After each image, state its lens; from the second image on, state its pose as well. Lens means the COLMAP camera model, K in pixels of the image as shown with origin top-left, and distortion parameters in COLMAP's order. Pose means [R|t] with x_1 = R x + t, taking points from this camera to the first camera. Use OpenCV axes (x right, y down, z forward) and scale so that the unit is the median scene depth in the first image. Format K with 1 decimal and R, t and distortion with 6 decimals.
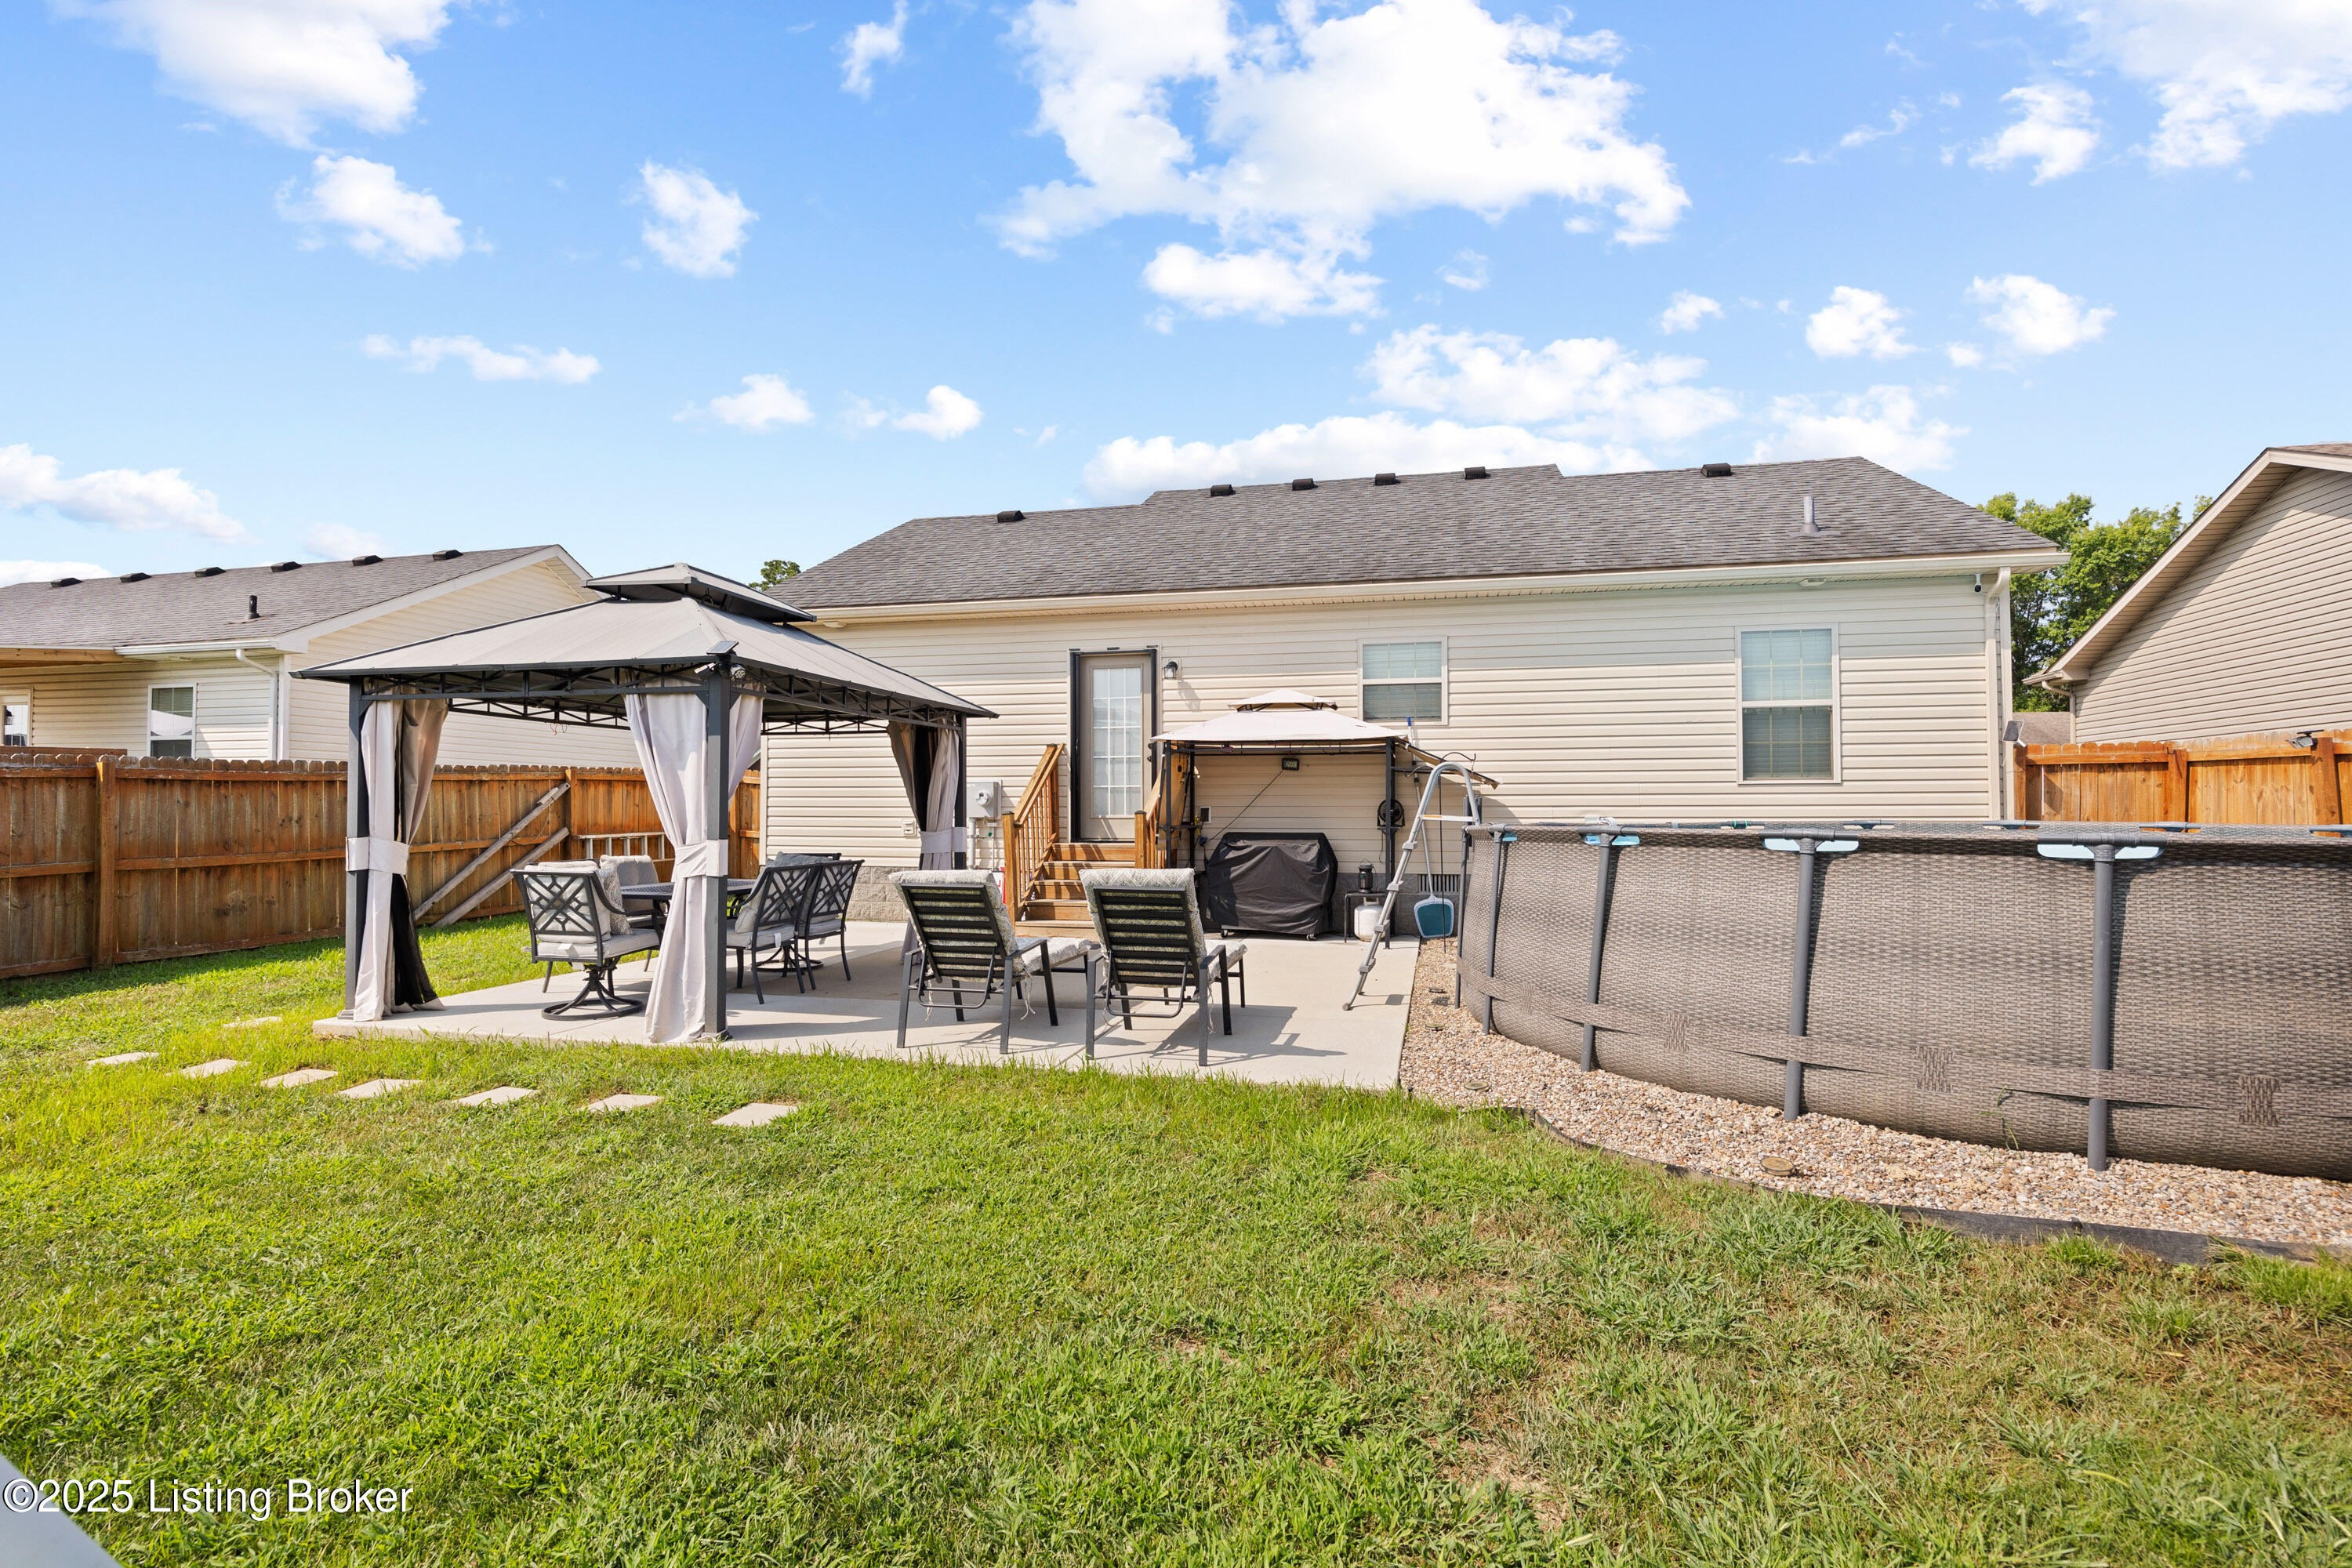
lens RADIAL K [[1112.7, 0, 1176.0], [0, 1112.7, 784.0], [0, 0, 1]] dist [-0.026613, 0.000388]
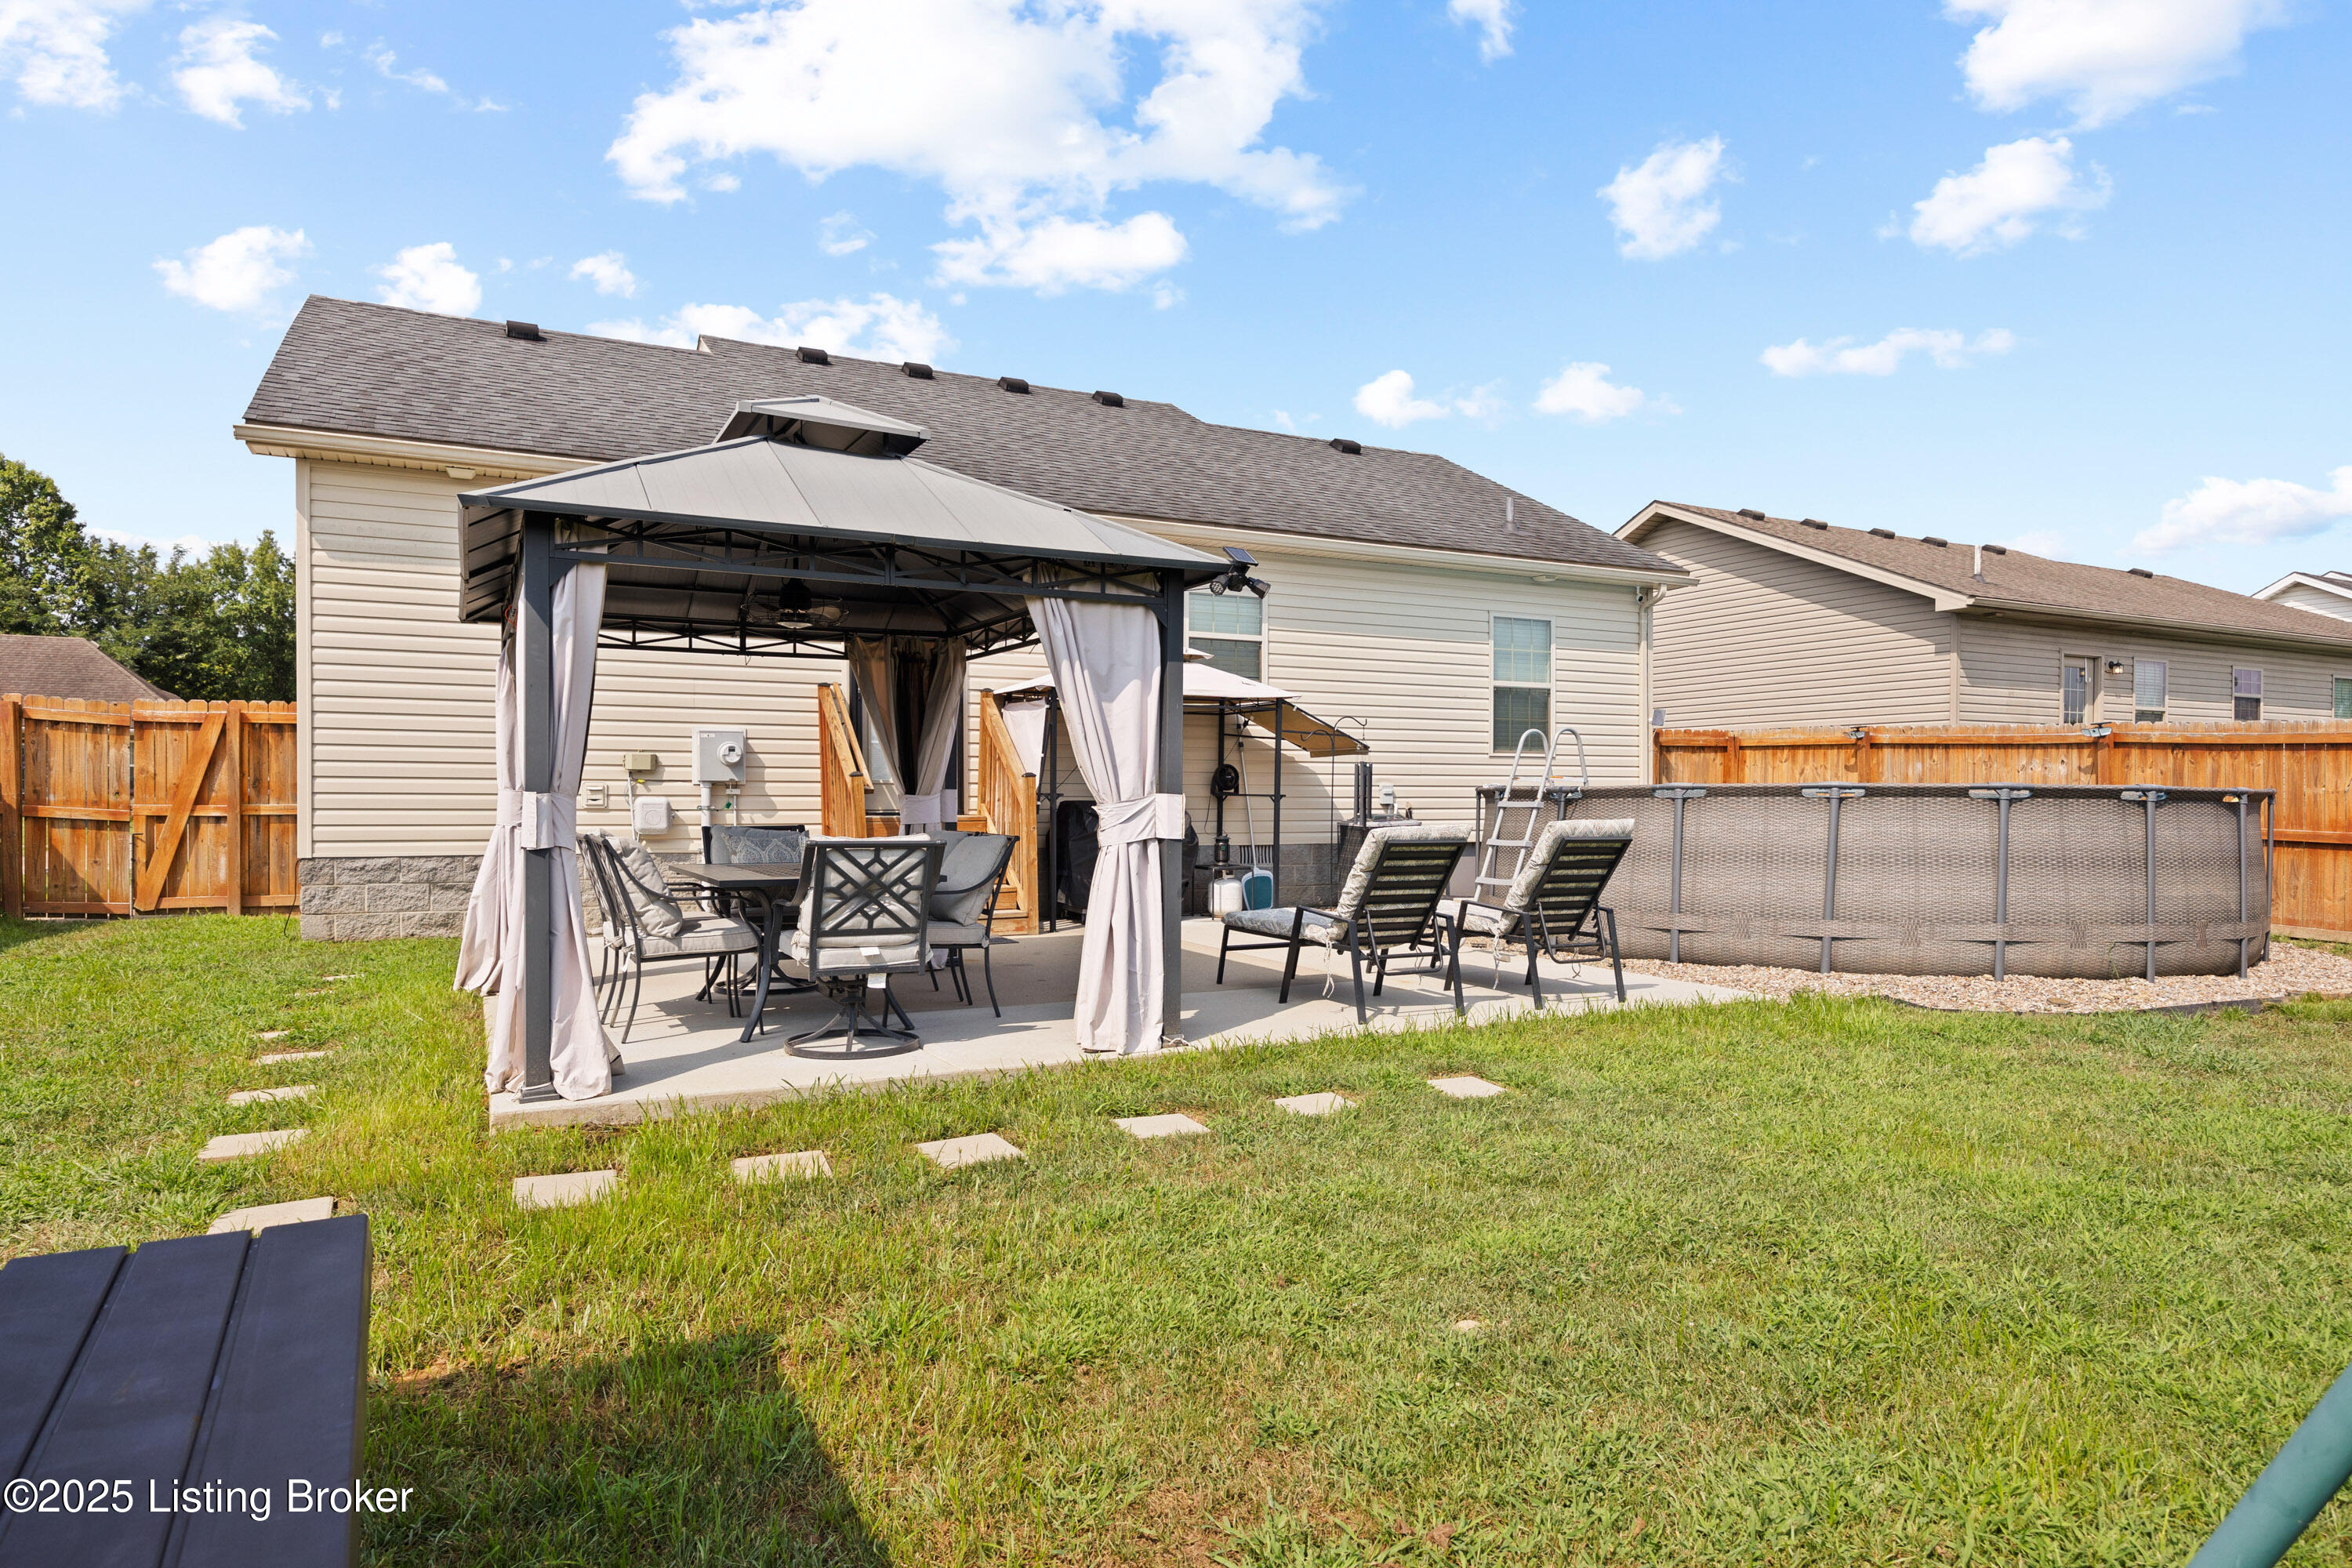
lens RADIAL K [[1451.5, 0, 1176.0], [0, 1451.5, 784.0], [0, 0, 1]] dist [-0.029714, 0.001429]
pose [[0.744879, 0.008727, 0.667143, -0.851120], [-0.020316, 0.999747, 0.009605, 0.025687], [-0.666890, -0.020708, 0.744868, 0.171936]]
